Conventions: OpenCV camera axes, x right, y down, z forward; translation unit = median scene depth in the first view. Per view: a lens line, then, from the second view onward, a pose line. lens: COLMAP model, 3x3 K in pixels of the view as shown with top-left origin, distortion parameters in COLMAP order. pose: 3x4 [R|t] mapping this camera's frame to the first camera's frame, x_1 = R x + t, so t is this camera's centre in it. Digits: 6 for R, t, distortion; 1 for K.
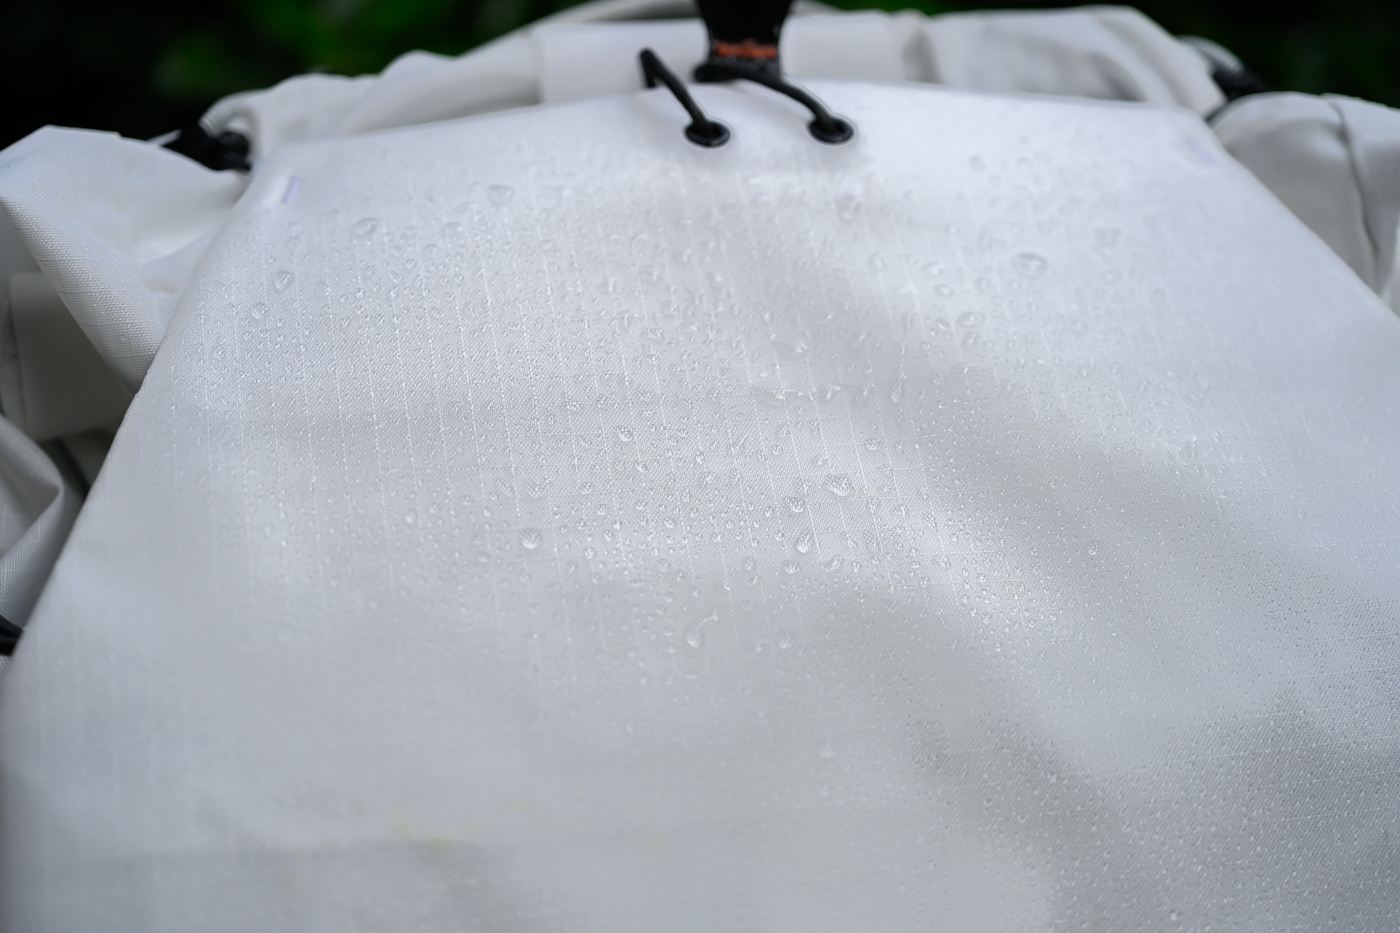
lens RADIAL K [[2092.2, 0, 700.0], [0, 2092.2, 466.5], [0, 0, 1]] dist [-0.010220, 0.077167]
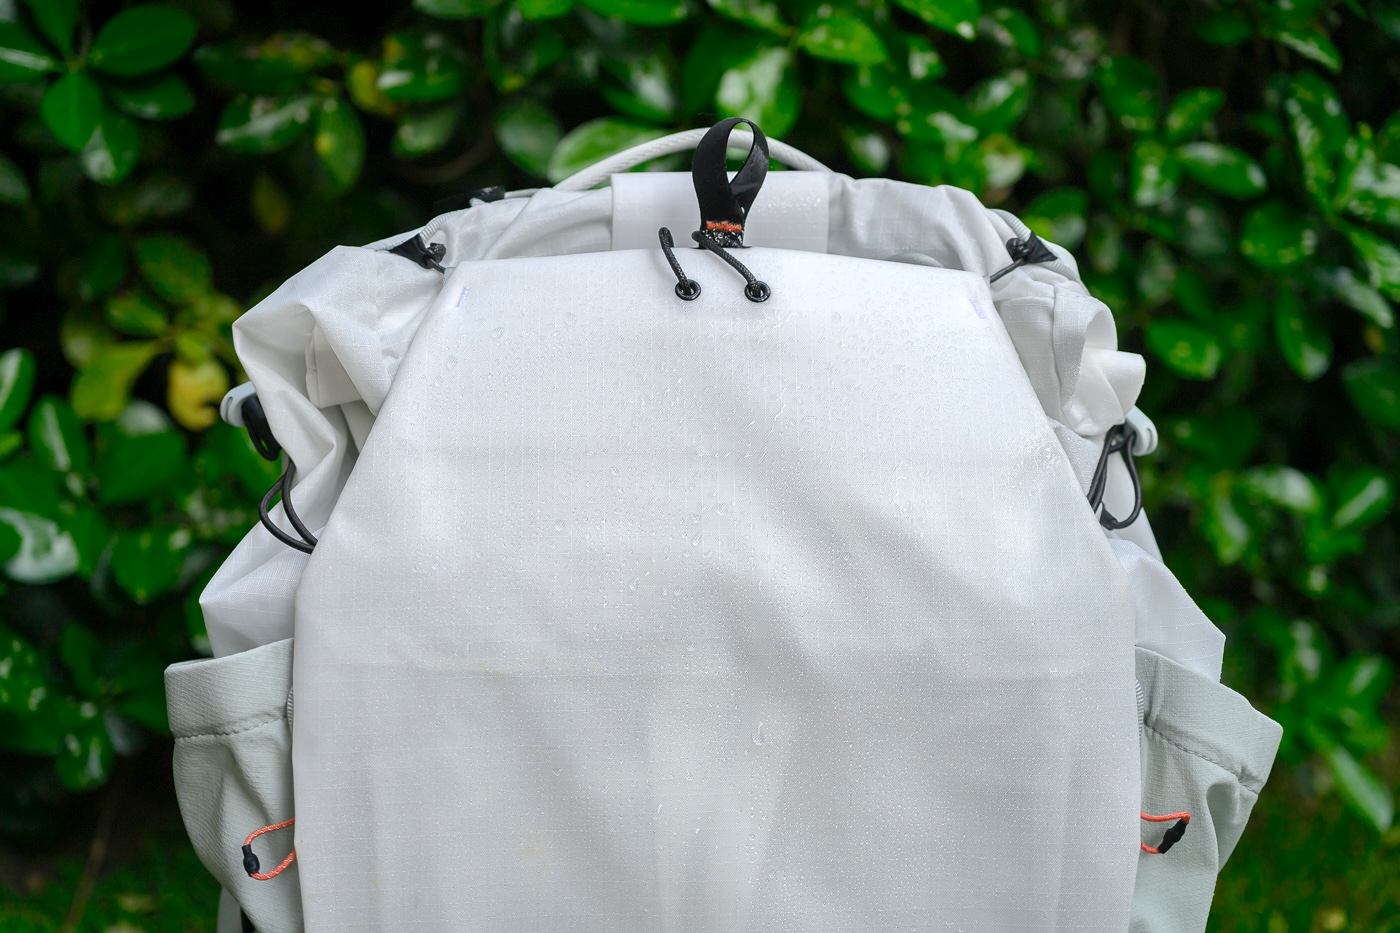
lens RADIAL K [[2092.2, 0, 700.0], [0, 2092.2, 466.5], [0, 0, 1]] dist [-0.010220, 0.077167]
pose [[0.986526, 0.125698, -0.104719, 0.240550], [-0.093977, 0.959329, 0.266189, -0.533557], [0.133919, -0.252761, 0.958216, -0.841922]]
